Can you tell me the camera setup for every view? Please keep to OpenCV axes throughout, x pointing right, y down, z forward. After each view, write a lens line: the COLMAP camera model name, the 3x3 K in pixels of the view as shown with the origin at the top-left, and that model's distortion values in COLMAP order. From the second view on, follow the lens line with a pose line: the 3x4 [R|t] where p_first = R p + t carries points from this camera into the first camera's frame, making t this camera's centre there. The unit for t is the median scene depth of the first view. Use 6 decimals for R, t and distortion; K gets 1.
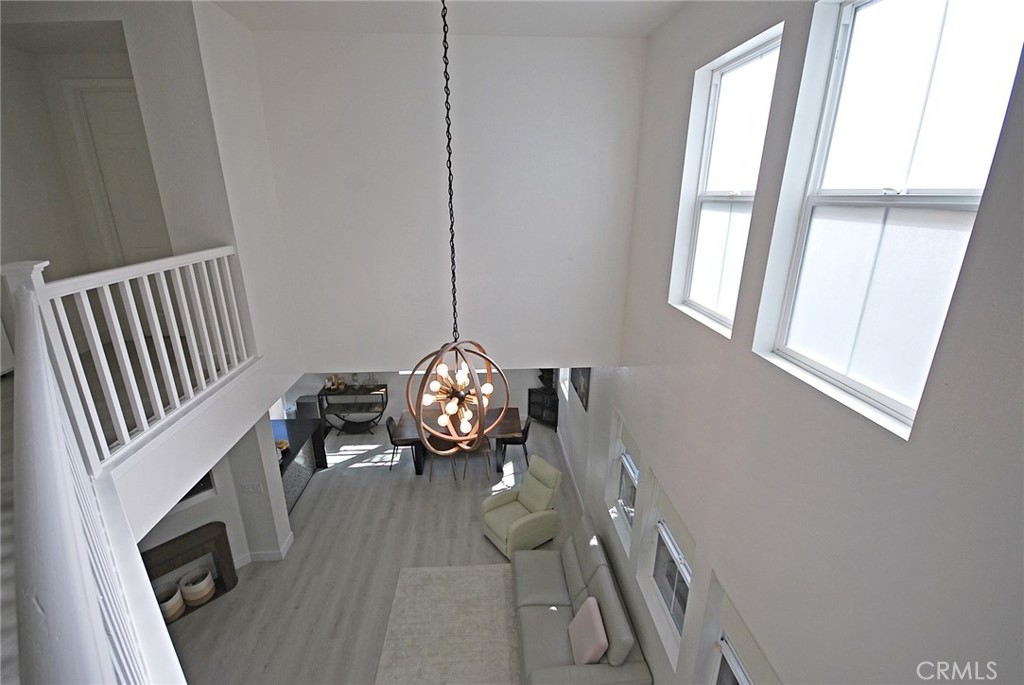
lens RADIAL K [[451.0, 0, 517.7], [0, 451.0, 346.0], [0, 0, 1]] dist [-0.004538, -0.002007]
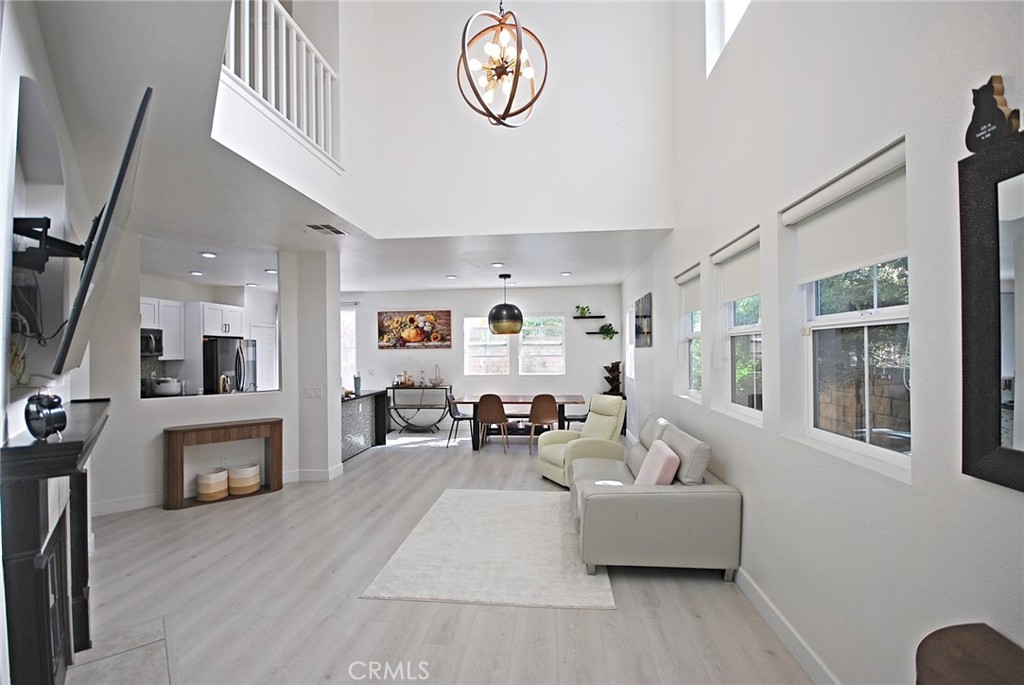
lens RADIAL K [[451.0, 0, 514.2], [0, 451.0, 348.3], [0, 0, 1]] dist [-0.004538, -0.002007]
pose [[0.985405, -0.019642, -0.169090, 0.032598], [-0.035152, 0.948430, -0.315032, 0.500728], [0.166558, 0.316378, 0.933897, 0.084739]]
